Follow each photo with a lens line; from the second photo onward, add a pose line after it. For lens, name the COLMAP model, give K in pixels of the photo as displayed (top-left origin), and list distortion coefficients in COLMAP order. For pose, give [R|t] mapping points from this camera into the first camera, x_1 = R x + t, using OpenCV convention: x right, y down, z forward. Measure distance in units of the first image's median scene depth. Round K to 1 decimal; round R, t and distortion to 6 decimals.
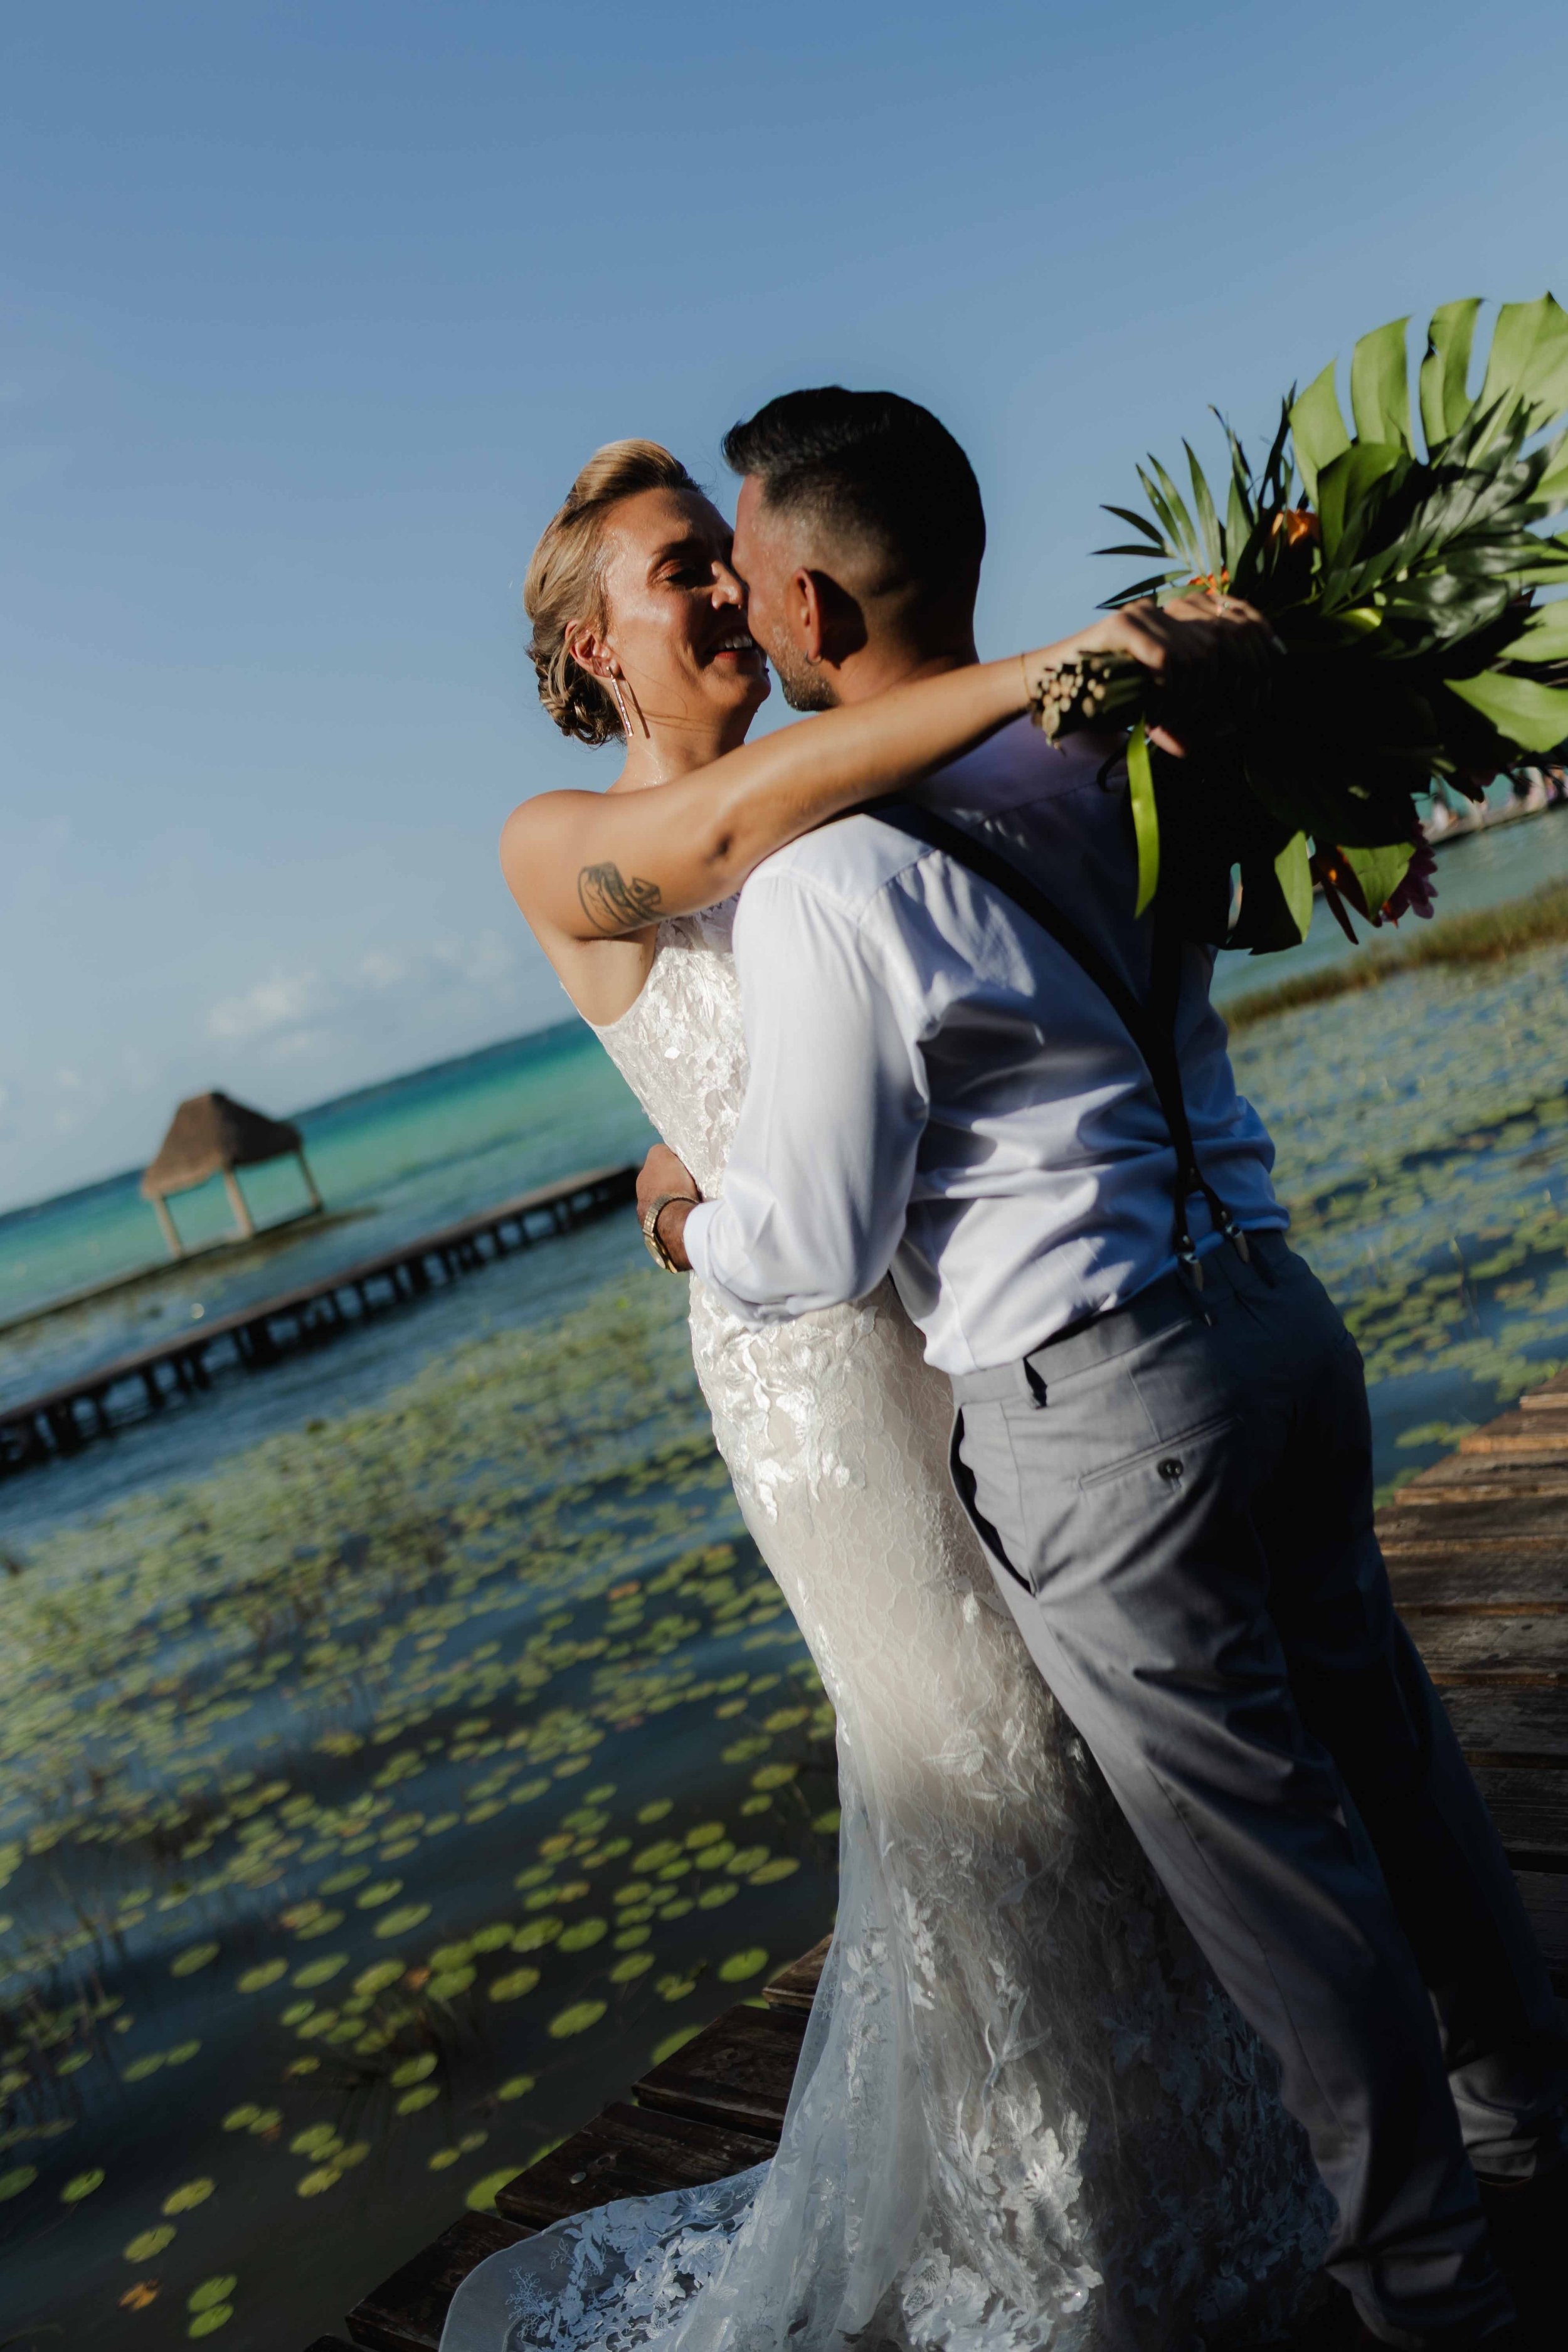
lens RADIAL K [[2520.7, 0, 781.9], [0, 2520.7, 1224.1], [0, 0, 1]] dist [-0.005787, 0.017851]
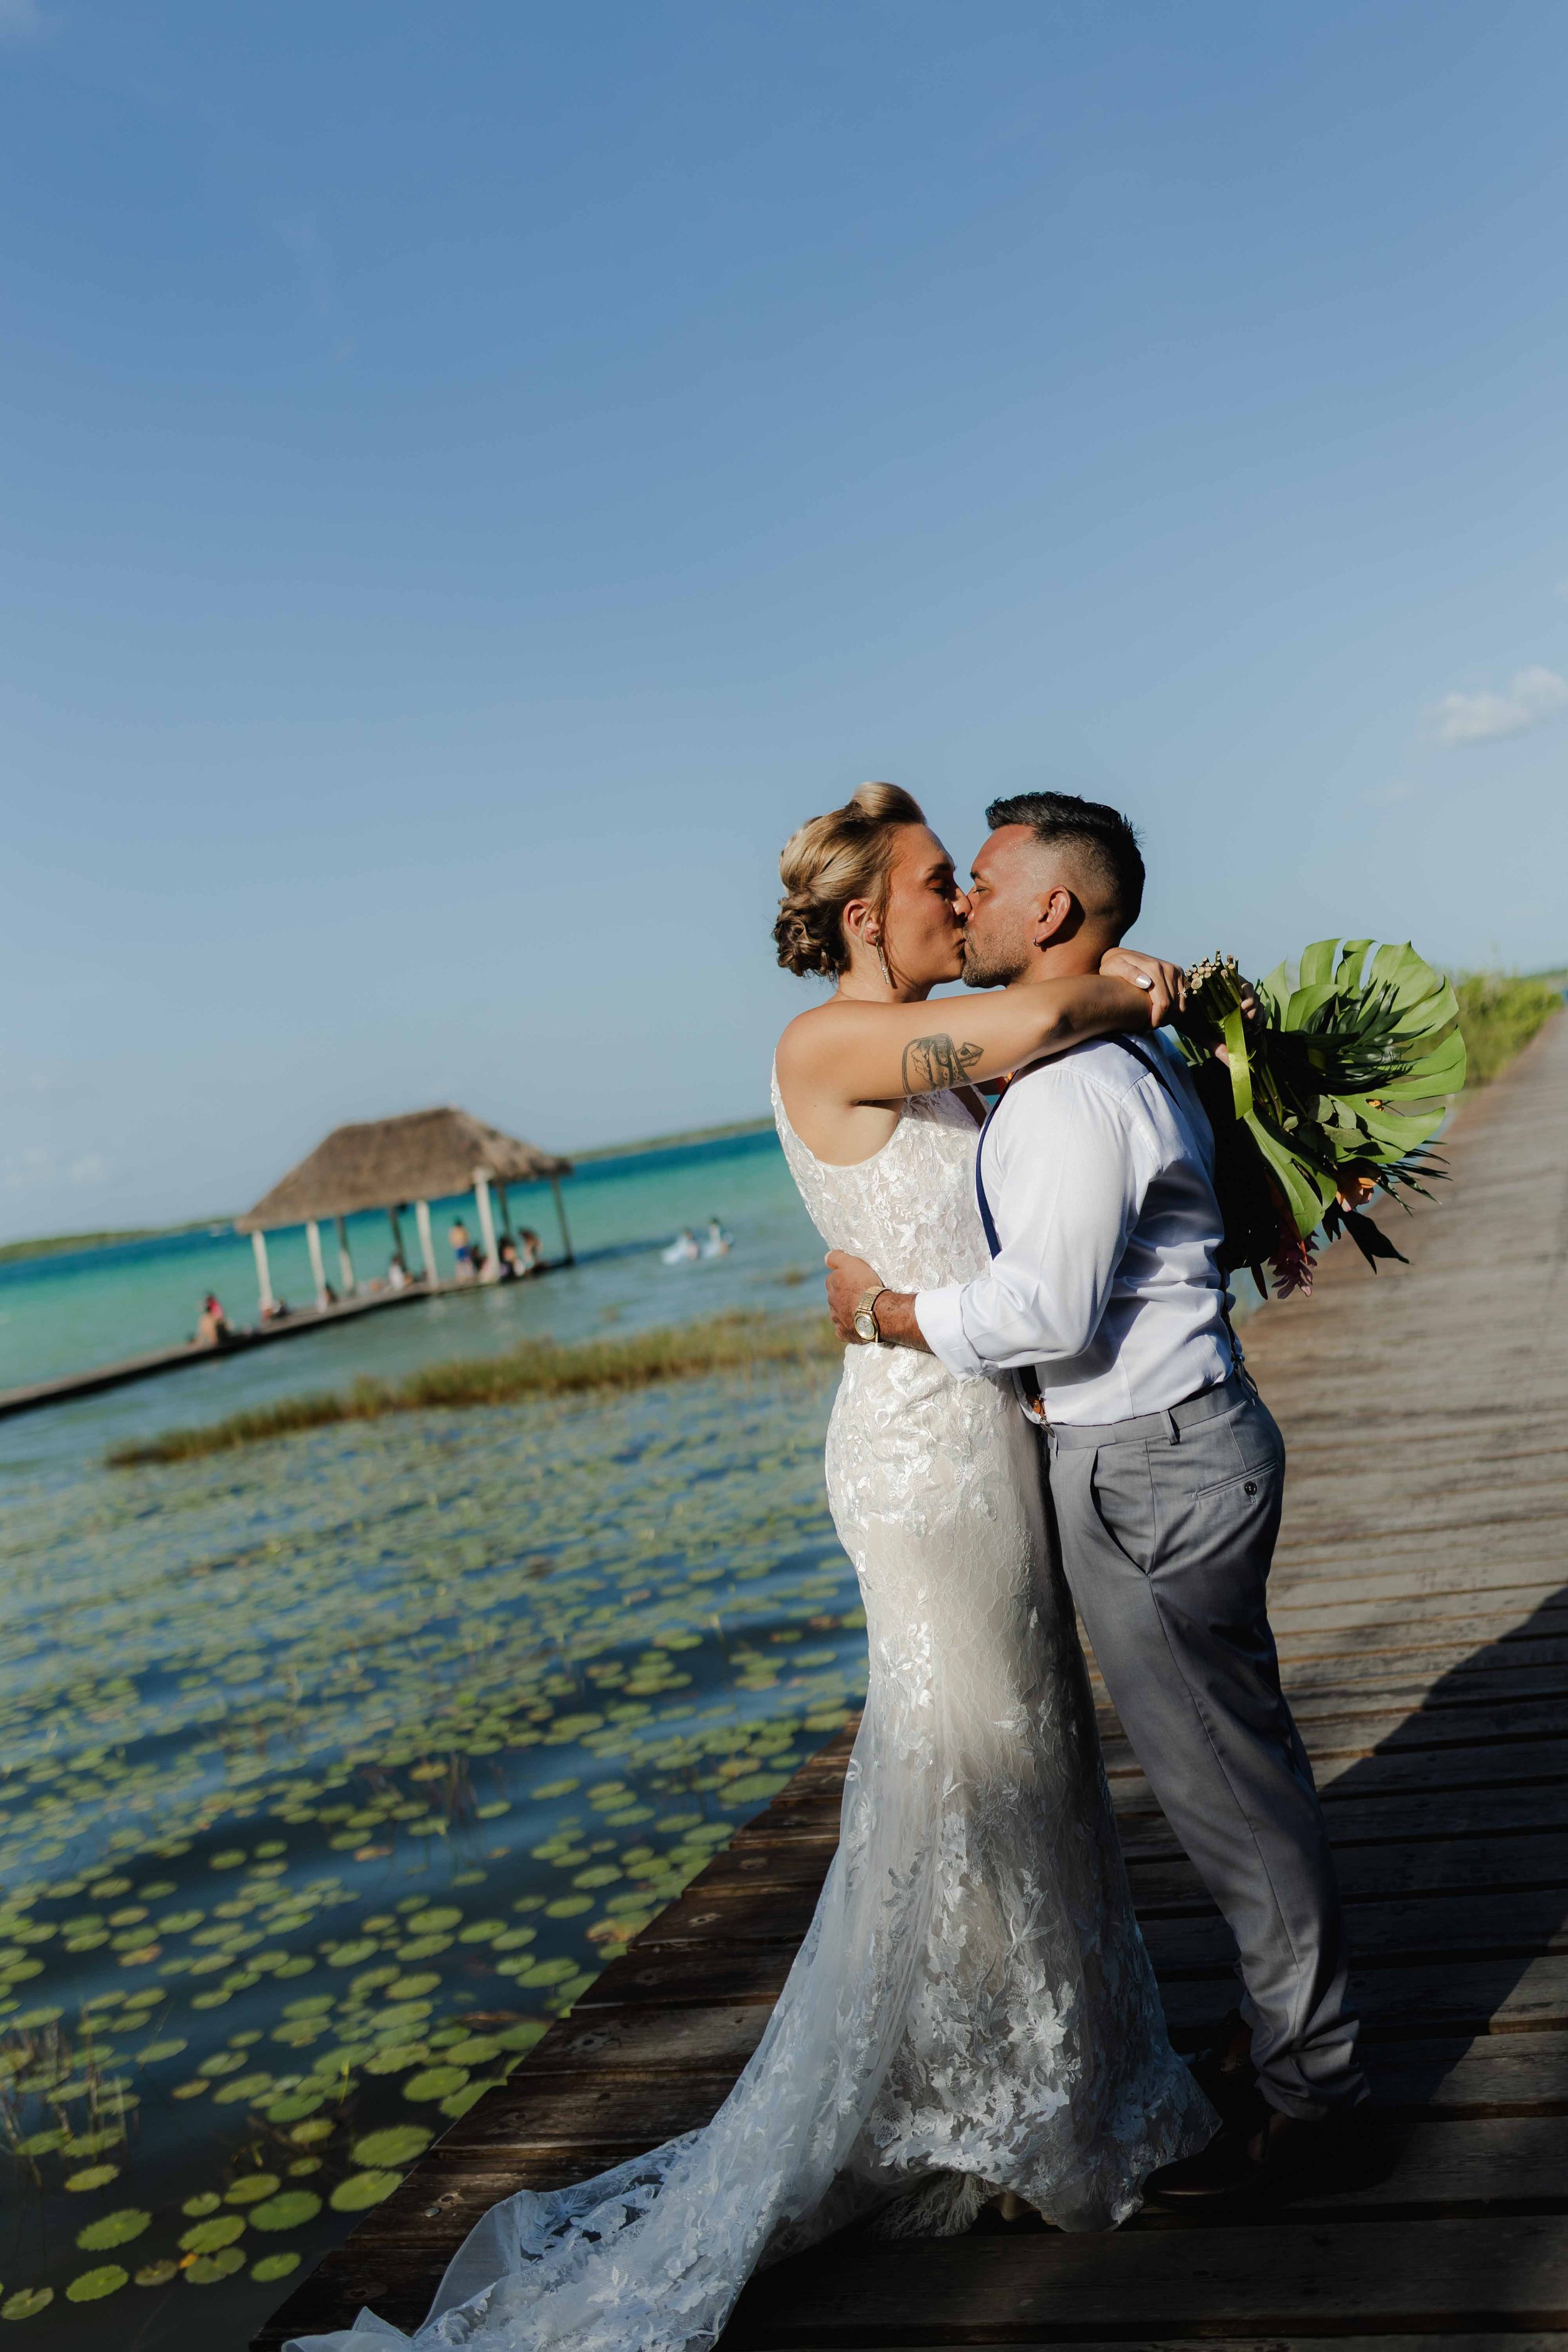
lens RADIAL K [[2520.7, 0, 781.9], [0, 2520.7, 1224.1], [0, 0, 1]] dist [-0.005787, 0.017851]
pose [[0.886986, 0.149169, 0.437041, -0.791739], [-0.064933, 0.977277, -0.201776, 0.265557], [-0.457209, 0.150594, 0.876516, -0.247495]]
